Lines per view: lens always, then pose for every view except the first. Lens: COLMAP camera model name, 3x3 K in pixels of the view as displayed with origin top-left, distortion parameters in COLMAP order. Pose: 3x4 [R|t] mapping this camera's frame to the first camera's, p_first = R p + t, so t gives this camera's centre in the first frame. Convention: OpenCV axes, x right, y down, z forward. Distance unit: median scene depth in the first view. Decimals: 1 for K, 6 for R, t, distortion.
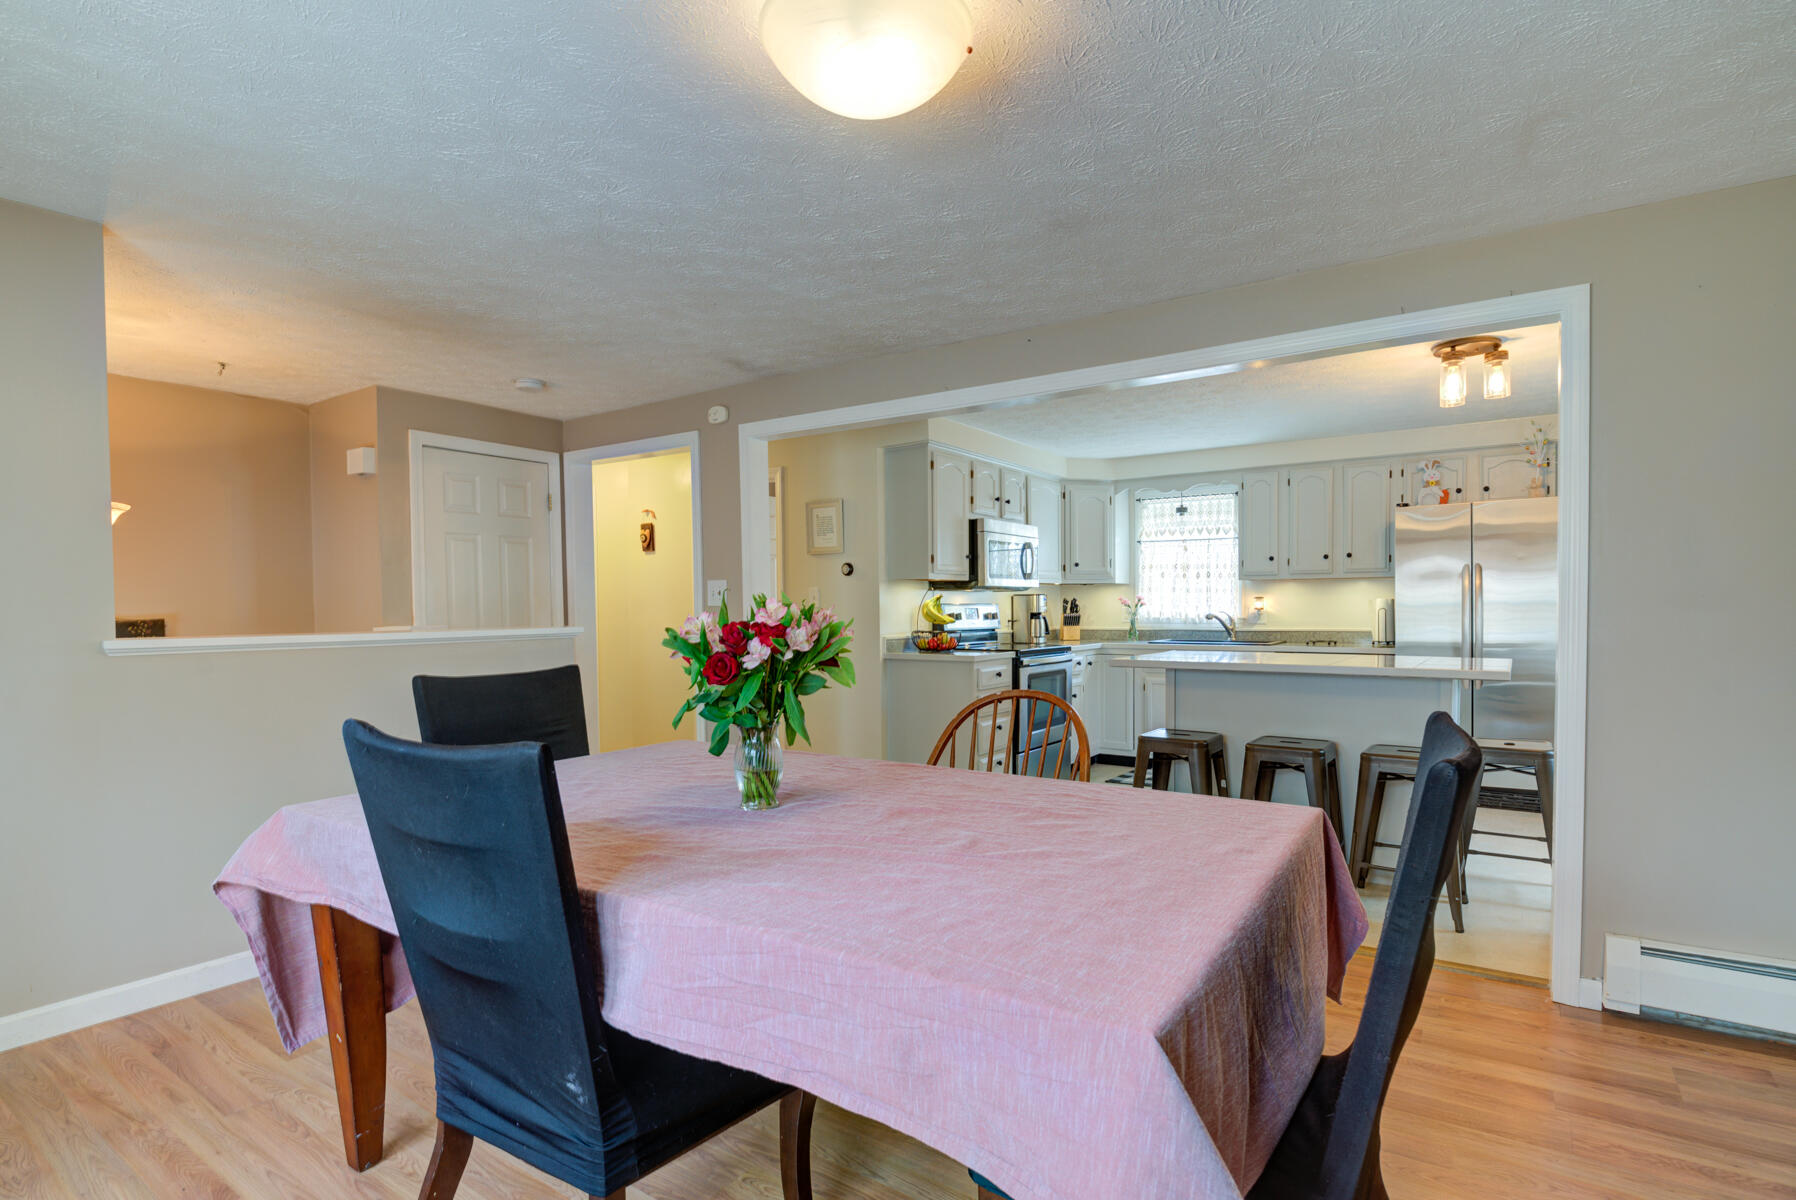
lens RADIAL K [[897.6, 0, 908.0], [0, 897.6, 633.0], [0, 0, 1]] dist [-0.015310, -0.001665]
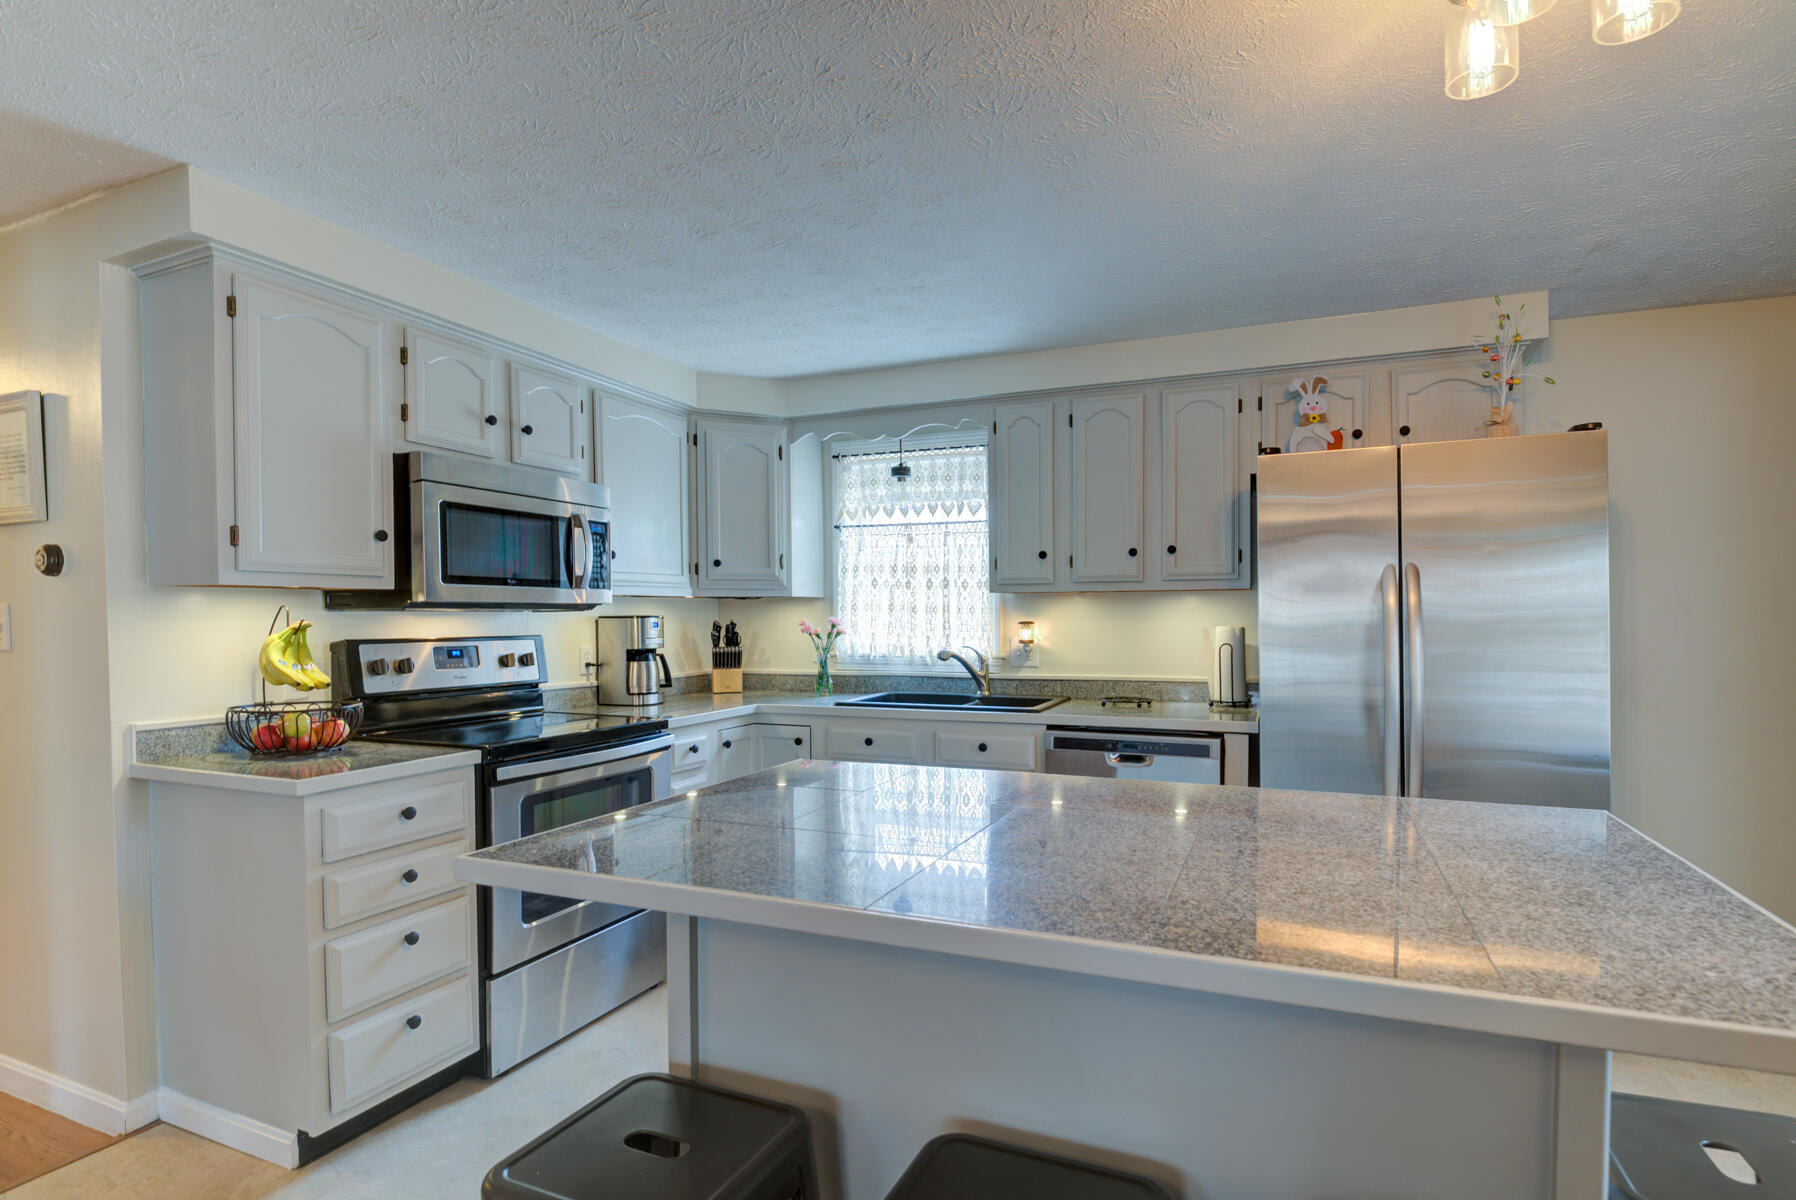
lens RADIAL K [[897.6, 0, 919.1], [0, 897.6, 629.4], [0, 0, 1]] dist [-0.015310, -0.001665]
pose [[0.978178, -0.001096, 0.207767, 0.197237], [0.004234, 0.999884, -0.014658, -0.026155], [-0.207727, 0.015217, 0.978068, 0.430746]]
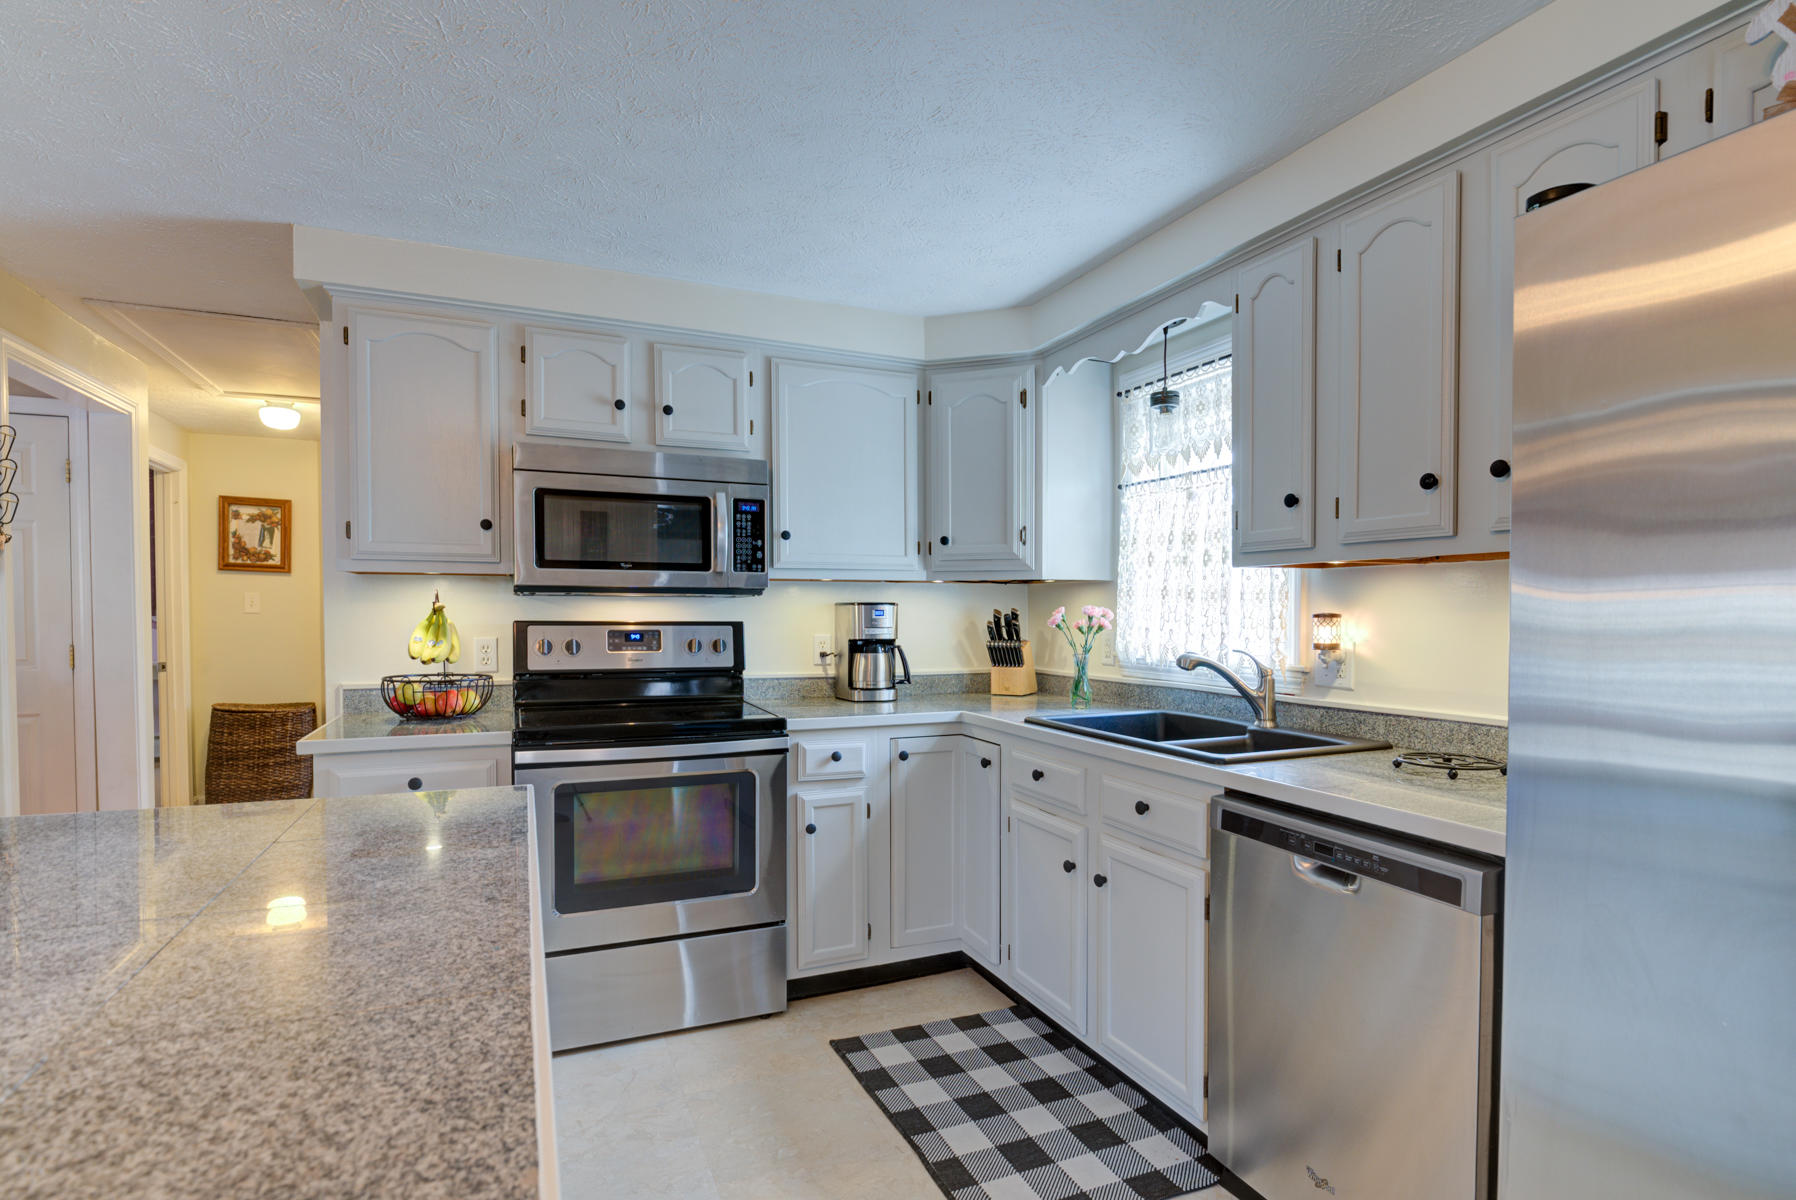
lens RADIAL K [[897.6, 0, 928.1], [0, 897.6, 634.1], [0, 0, 1]] dist [-0.015310, -0.001665]
pose [[0.853509, 0.023428, -0.520551, 0.433505], [-0.024214, 0.999693, 0.005291, -0.029406], [0.520516, 0.008089, 0.853814, 0.598388]]
